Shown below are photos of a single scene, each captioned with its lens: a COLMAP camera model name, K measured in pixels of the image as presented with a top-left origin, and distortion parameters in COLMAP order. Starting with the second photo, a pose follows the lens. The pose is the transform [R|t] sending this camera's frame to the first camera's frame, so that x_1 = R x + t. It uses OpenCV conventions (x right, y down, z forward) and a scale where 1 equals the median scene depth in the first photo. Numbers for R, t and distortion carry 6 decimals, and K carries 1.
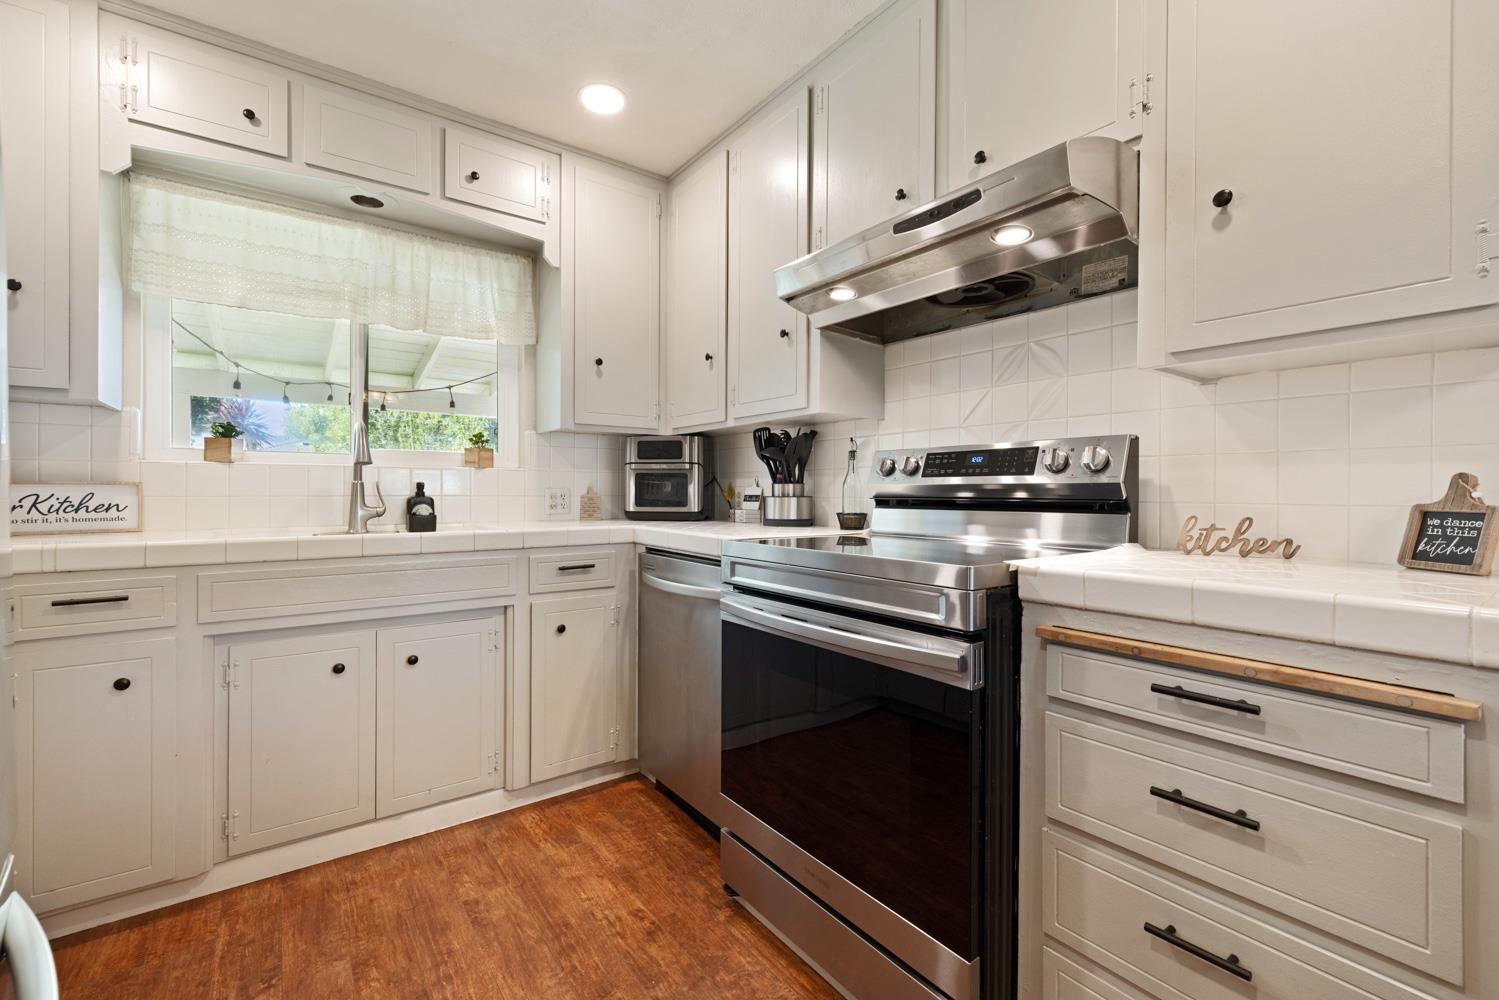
lens RADIAL K [[631.1, 0, 747.4], [0, 631.1, 494.9], [0, 0, 1]] dist [0.000246, -0.000427]
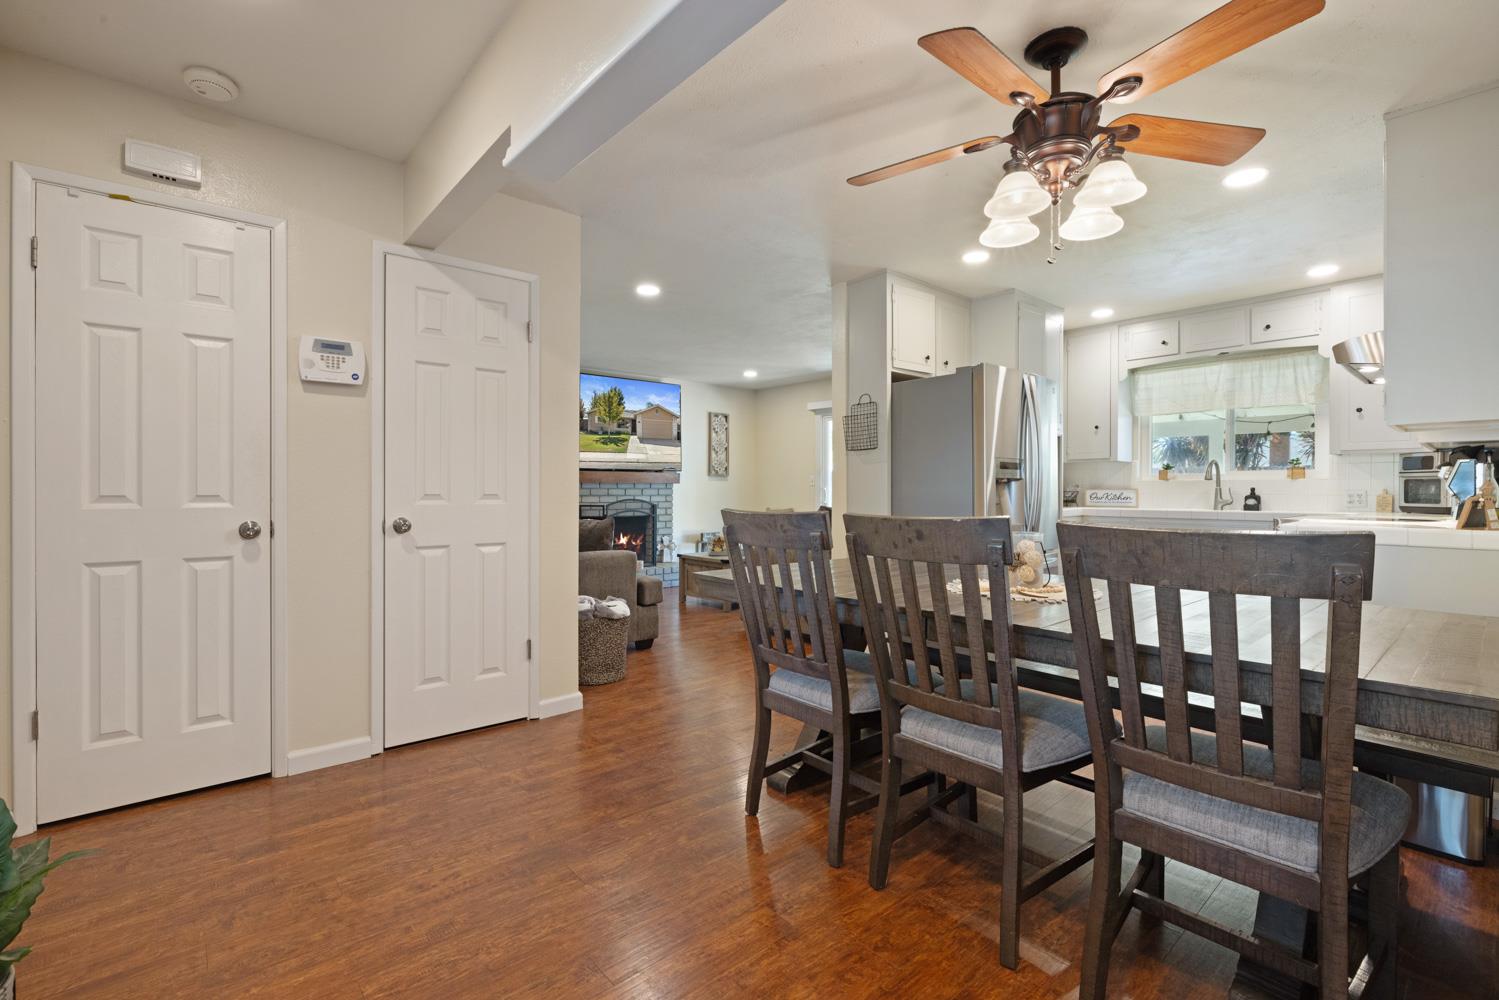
lens RADIAL K [[663.4, 0, 748.6], [0, 663.4, 492.6], [0, 0, 1]] dist [-0.006304, 0.000518]
pose [[0.086978, 0.001107, -0.996210, 1.690599], [-0.008090, 0.999967, 0.000404, 0.009141], [0.996177, 0.008025, 0.086984, -0.873950]]
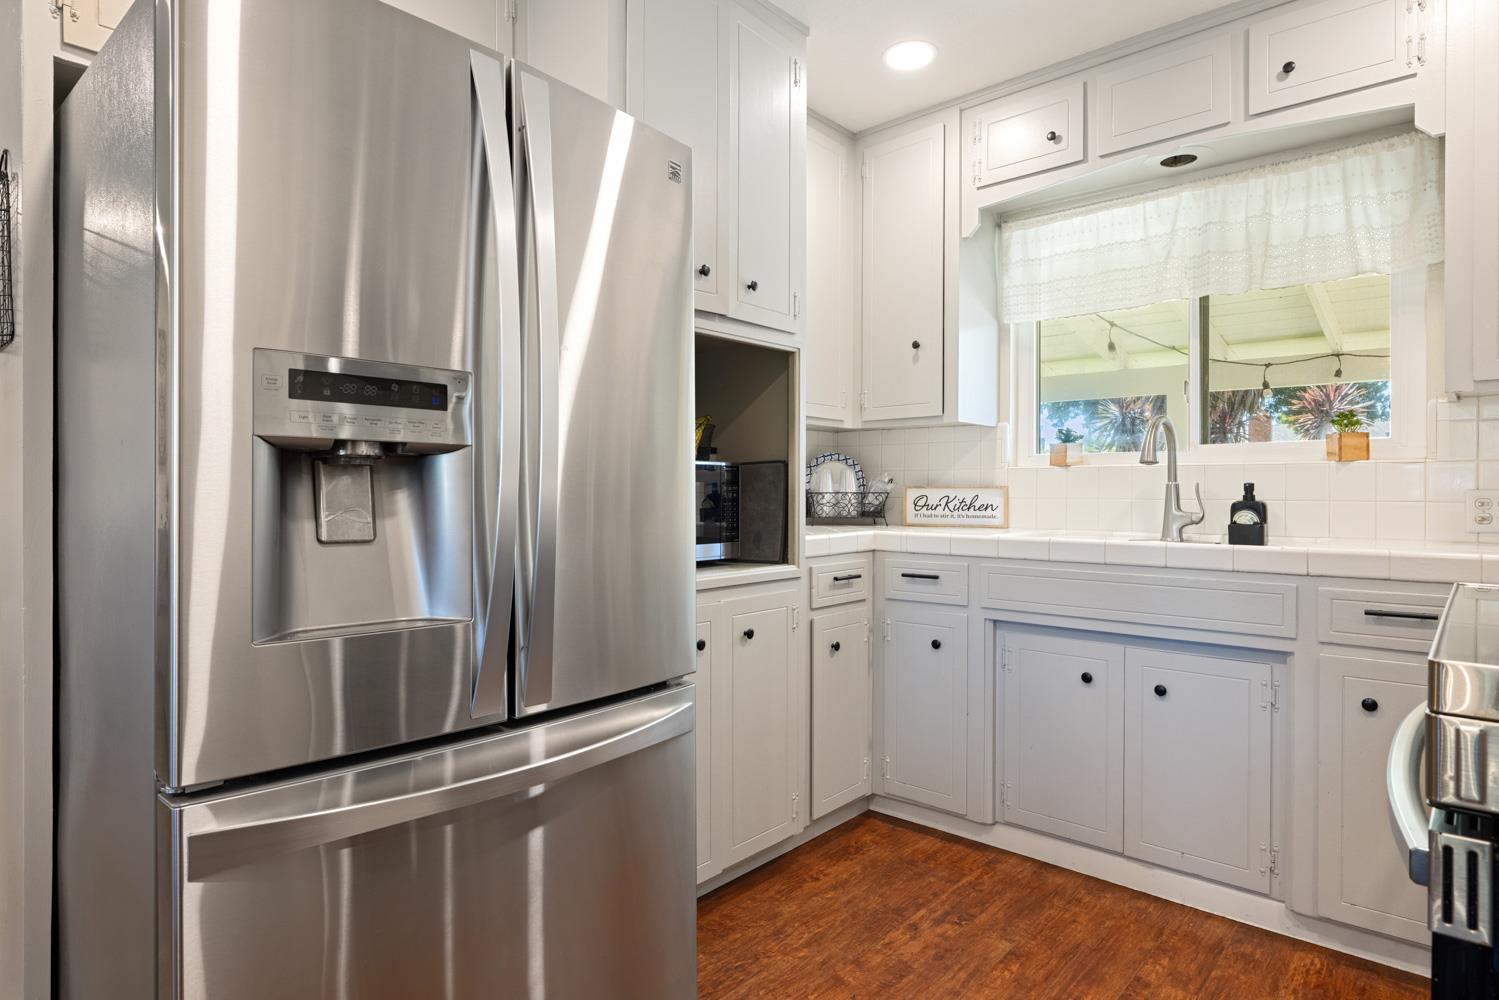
lens RADIAL K [[828.2, 0, 750.4], [0, 828.2, 498.0], [0, 0, 1]] dist [-0.004538, 0.000074]
pose [[0.216628, 0.005725, -0.976237, 0.448605], [-0.007413, 0.999964, 0.004219, -0.000988], [0.976226, 0.006323, 0.216663, 0.211356]]
